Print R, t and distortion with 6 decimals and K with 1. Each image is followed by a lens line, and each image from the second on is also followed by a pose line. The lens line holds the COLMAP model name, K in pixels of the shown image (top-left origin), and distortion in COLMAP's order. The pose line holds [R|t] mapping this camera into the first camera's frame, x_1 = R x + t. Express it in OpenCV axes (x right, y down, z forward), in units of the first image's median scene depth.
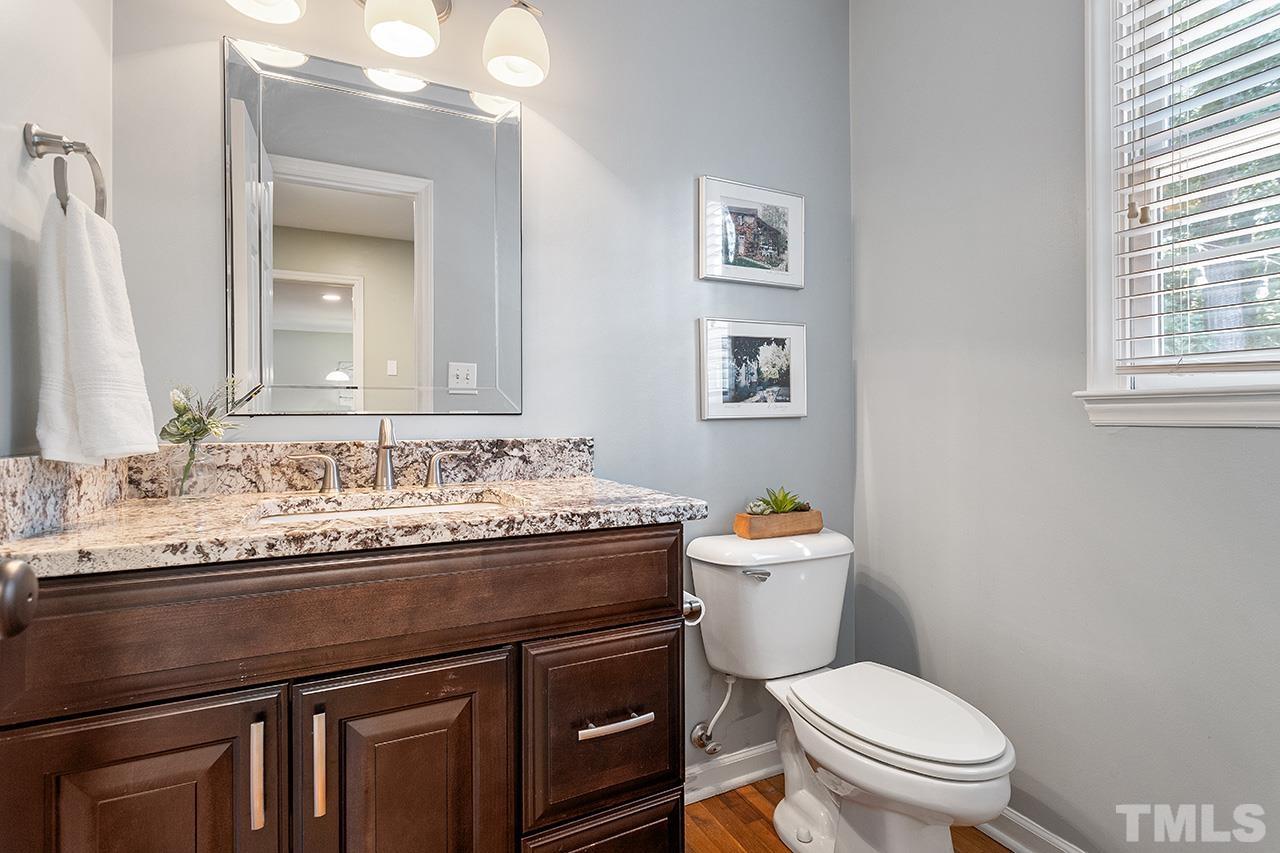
lens RADIAL K [[614.3, 0, 636.7], [0, 614.3, 420.3], [0, 0, 1]] dist [0.005126, 0.000828]
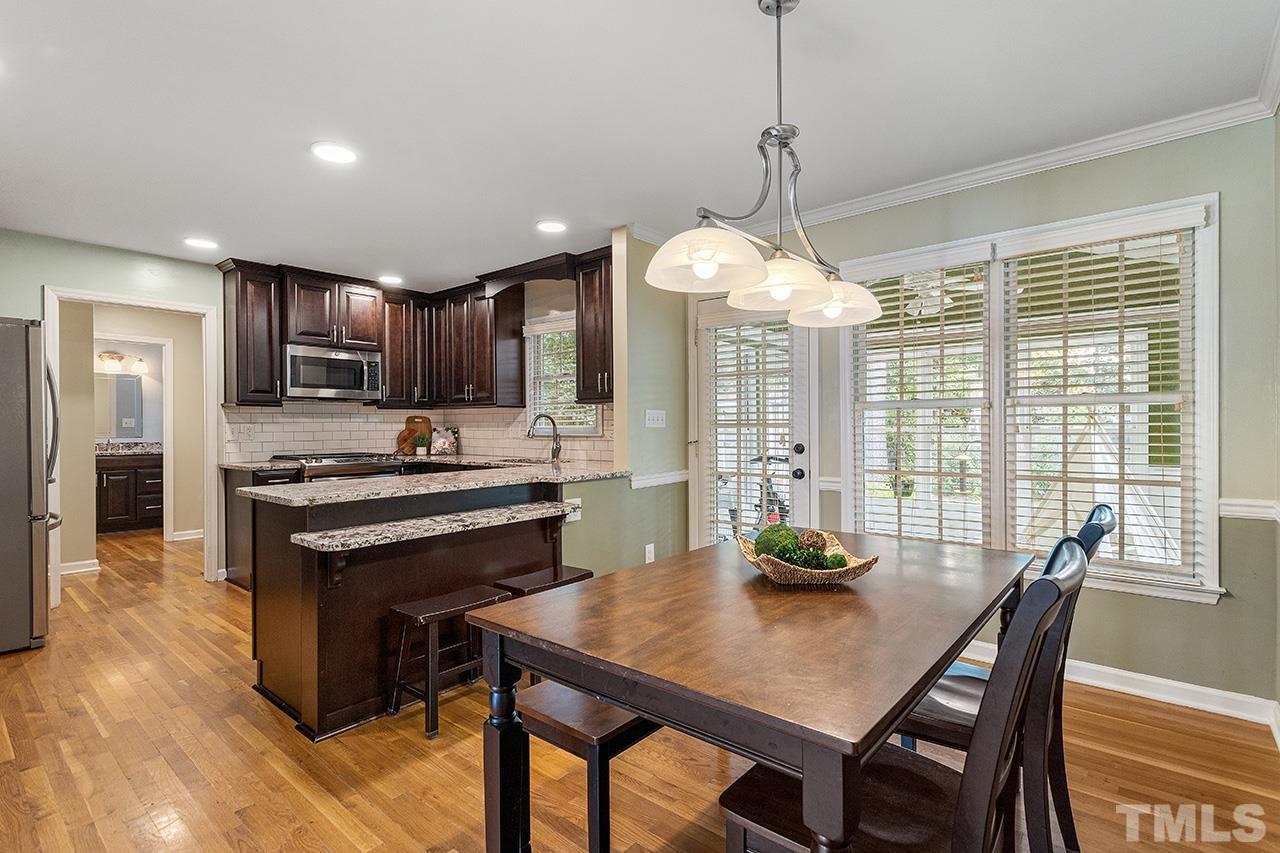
lens RADIAL K [[614.3, 0, 646.9], [0, 614.3, 428.2], [0, 0, 1]] dist [0.005126, 0.000828]
pose [[0.914583, -0.000072, 0.404397, 2.222535], [0.001118, 0.999997, -0.002352, -0.096074], [-0.404396, 0.002603, 0.914580, -7.576522]]
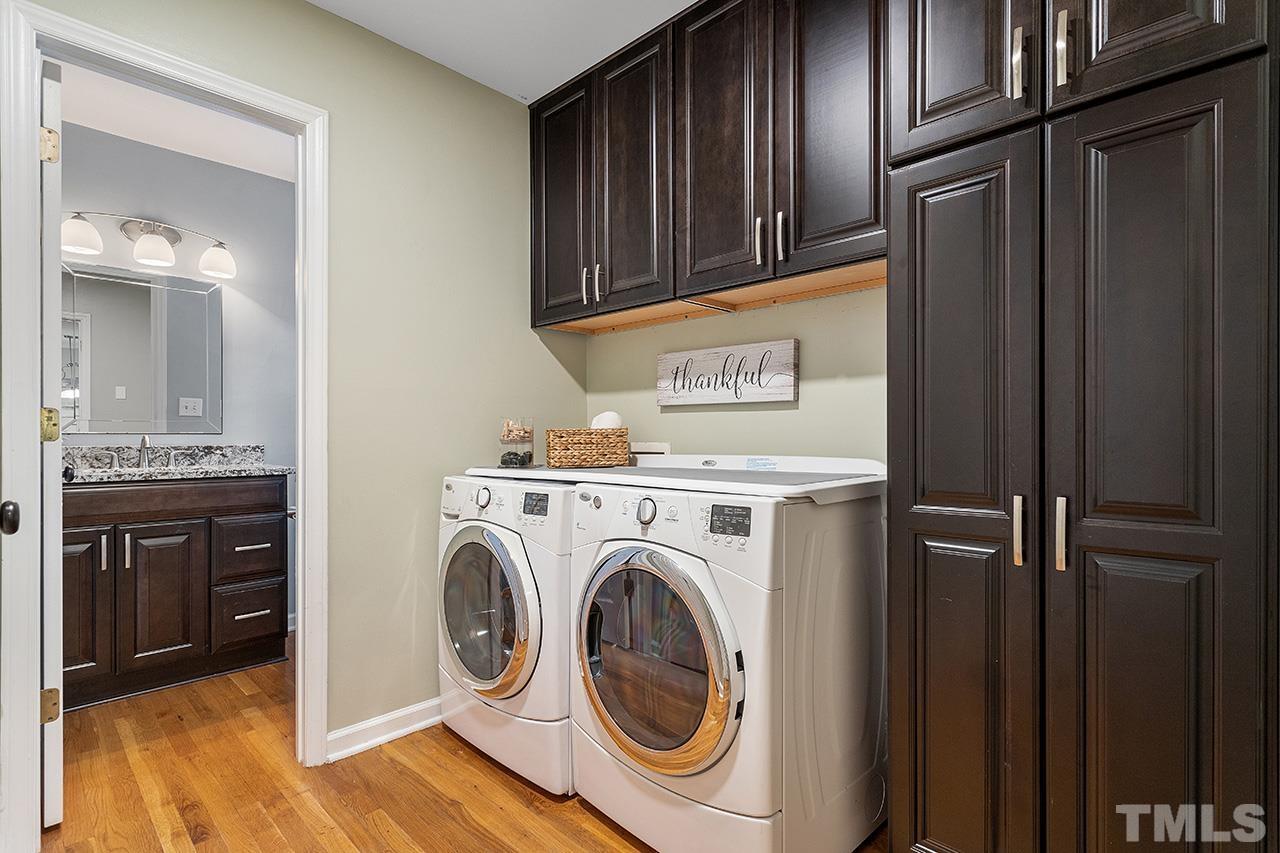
lens RADIAL K [[614.3, 0, 643.2], [0, 614.3, 436.4], [0, 0, 1]] dist [0.005126, 0.000828]
pose [[0.939329, 0.004211, 0.342992, 0.629633], [-0.002922, 0.999987, -0.004276, 0.006439], [-0.343005, 0.003014, 0.939329, -2.084887]]
